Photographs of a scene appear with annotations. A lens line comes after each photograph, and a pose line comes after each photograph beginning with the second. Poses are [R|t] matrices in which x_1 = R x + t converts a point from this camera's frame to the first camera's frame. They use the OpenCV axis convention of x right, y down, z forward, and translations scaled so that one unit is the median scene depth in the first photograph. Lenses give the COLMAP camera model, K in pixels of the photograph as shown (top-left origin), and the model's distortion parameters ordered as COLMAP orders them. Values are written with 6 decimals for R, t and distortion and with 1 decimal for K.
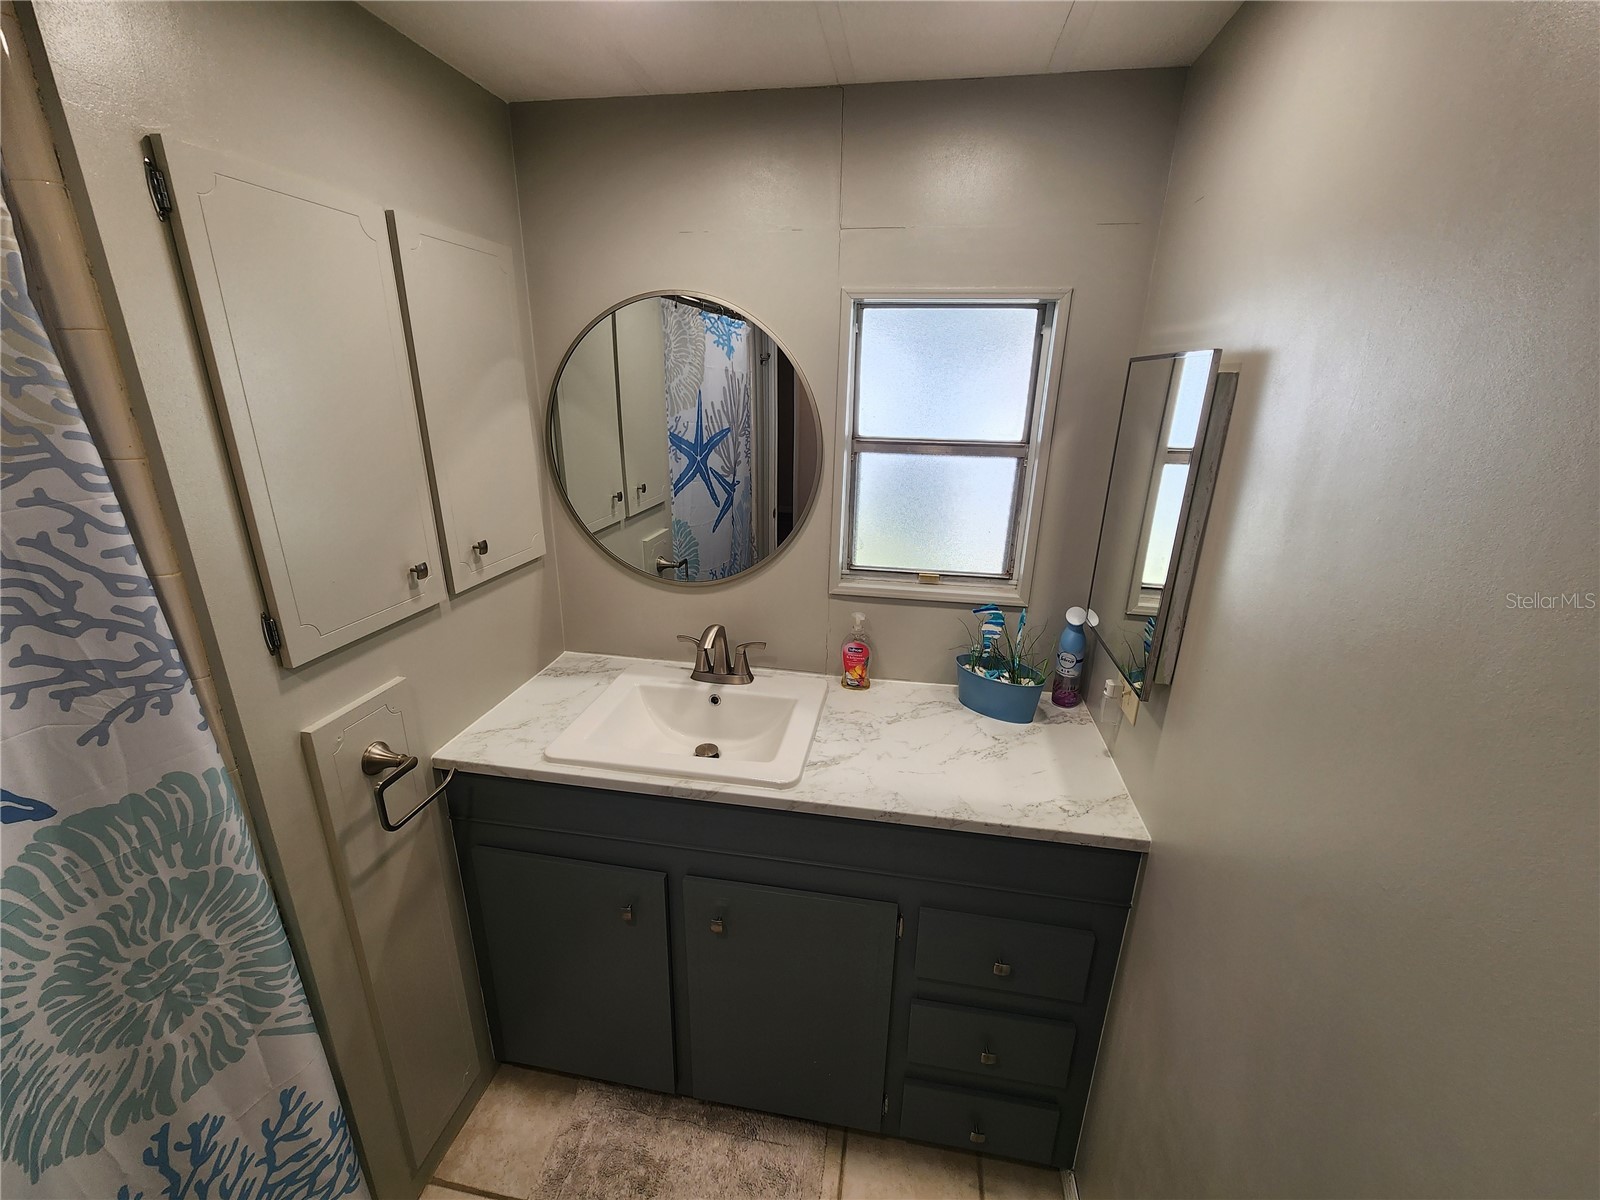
lens RADIAL K [[656.3, 0, 798.8], [0, 656.3, 612.1], [0, 0, 1]] dist [-0.000696, 0.000264]
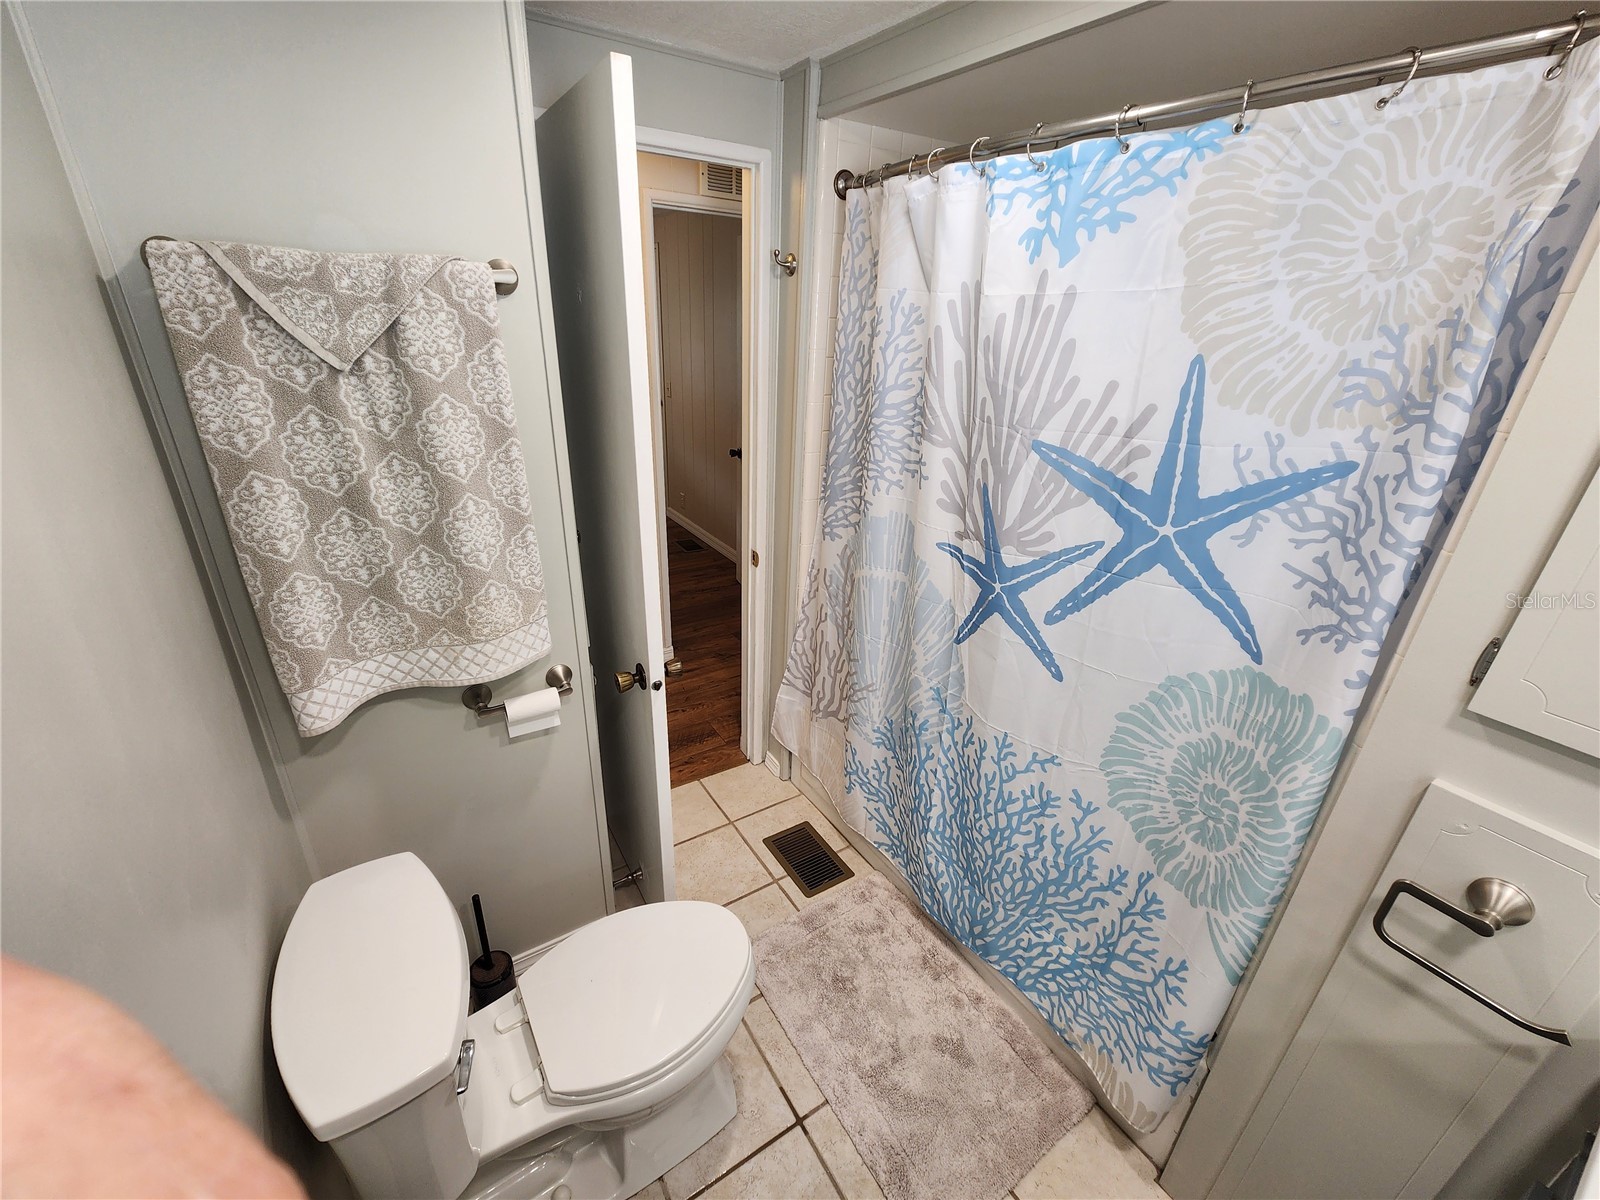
lens RADIAL K [[656.3, 0, 802.6], [0, 656.3, 602.8], [0, 0, 1]] dist [-0.000696, 0.000264]
pose [[-0.741479, 0.232406, -0.629441, 0.386778], [-0.268380, 0.757060, 0.595678, -0.334919], [0.614964, 0.610613, -0.498971, 0.983479]]
